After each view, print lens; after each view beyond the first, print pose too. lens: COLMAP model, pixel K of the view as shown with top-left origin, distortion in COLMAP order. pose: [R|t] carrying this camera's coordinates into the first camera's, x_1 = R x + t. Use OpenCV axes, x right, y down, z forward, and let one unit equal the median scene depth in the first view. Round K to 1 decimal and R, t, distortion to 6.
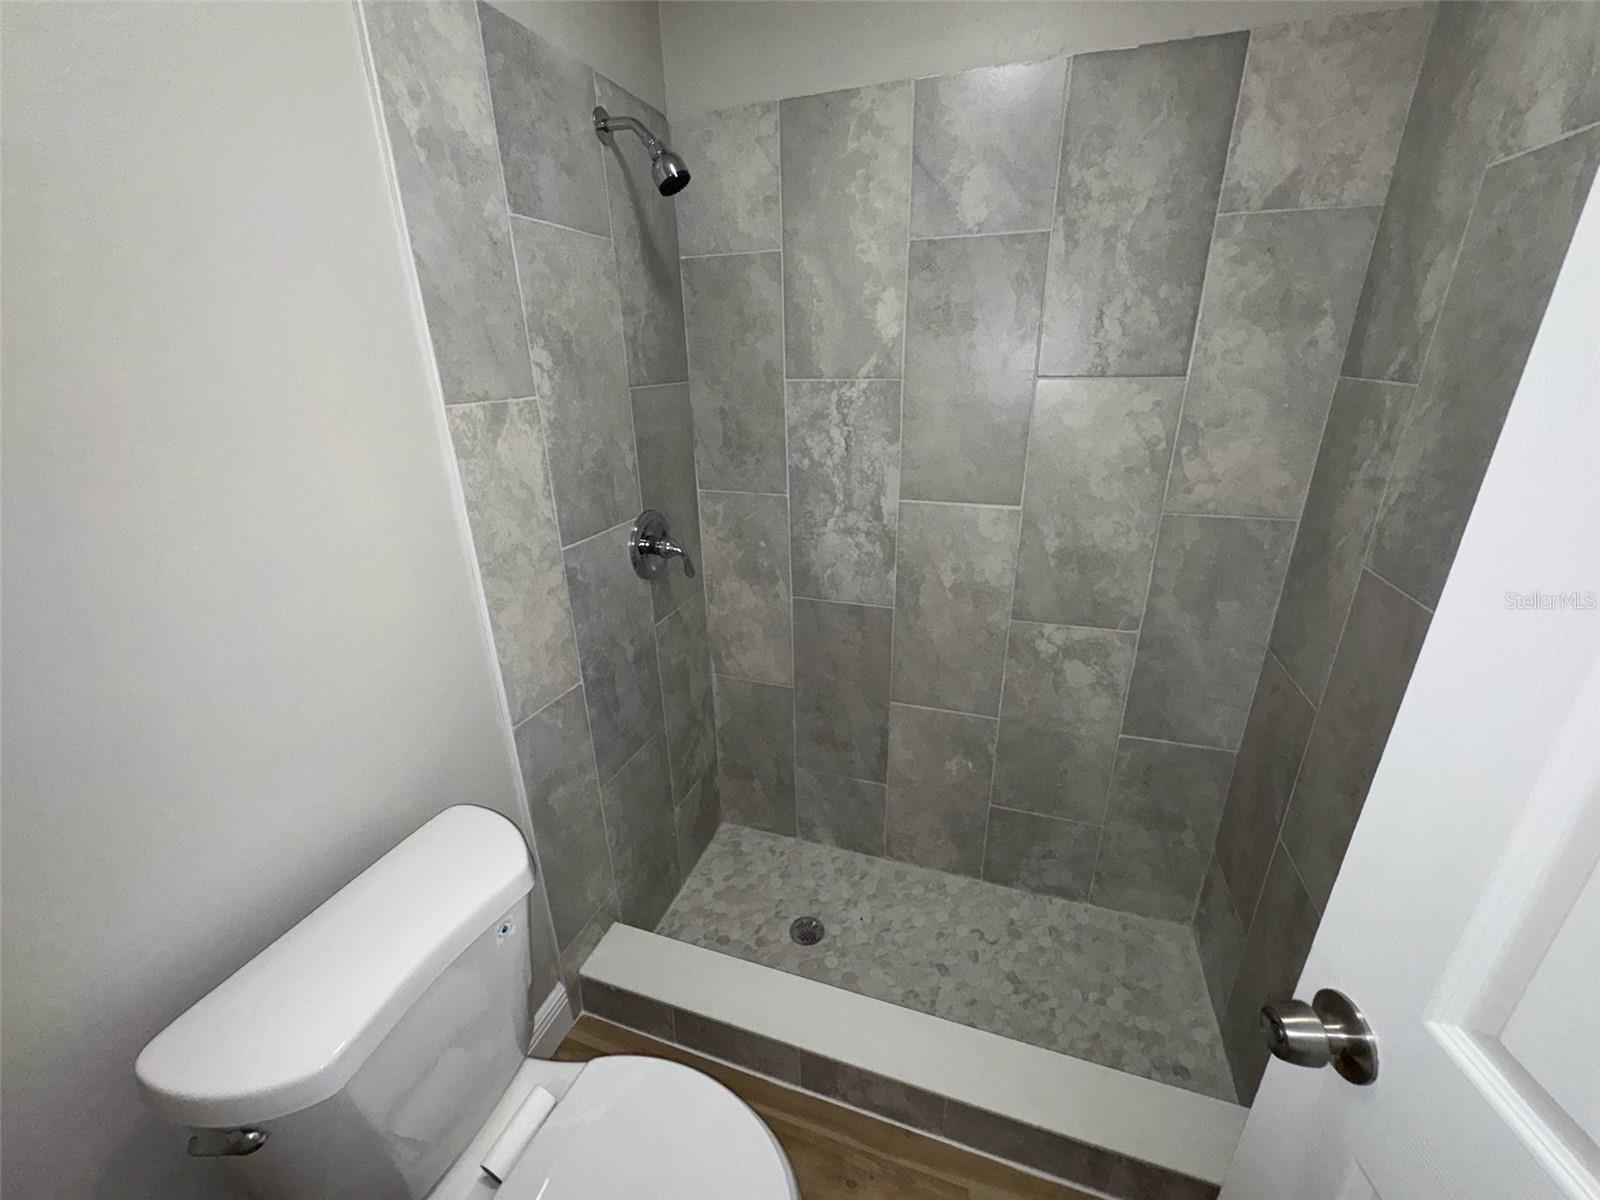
lens RADIAL K [[641.6, 0, 796.8], [0, 641.6, 599.8], [0, 0, 1]] dist [-0.001674, -0.000284]
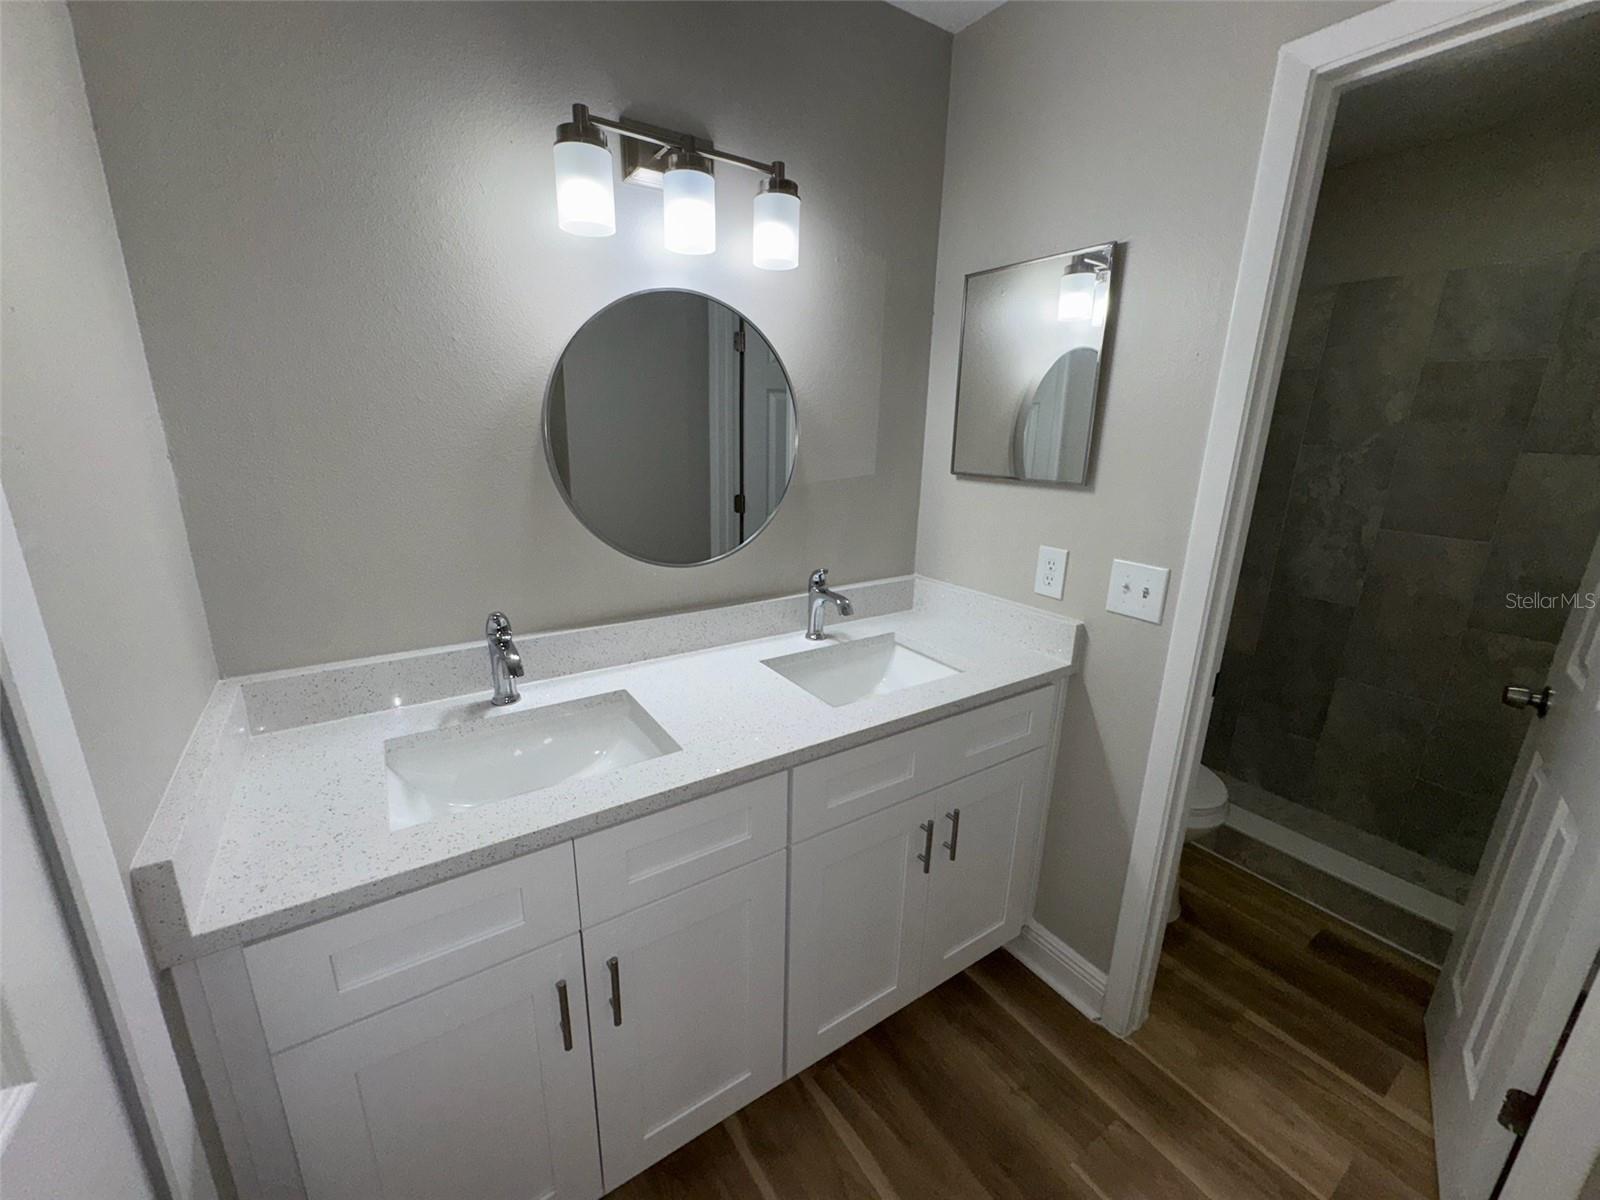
lens RADIAL K [[641.6, 0, 794.3], [0, 641.6, 594.1], [0, 0, 1]] dist [-0.001674, -0.000284]
pose [[0.794858, 0.199415, -0.573092, -0.032059], [-0.254138, 0.967036, -0.015987, 0.342393], [0.551012, 0.158352, 0.819335, -0.888196]]
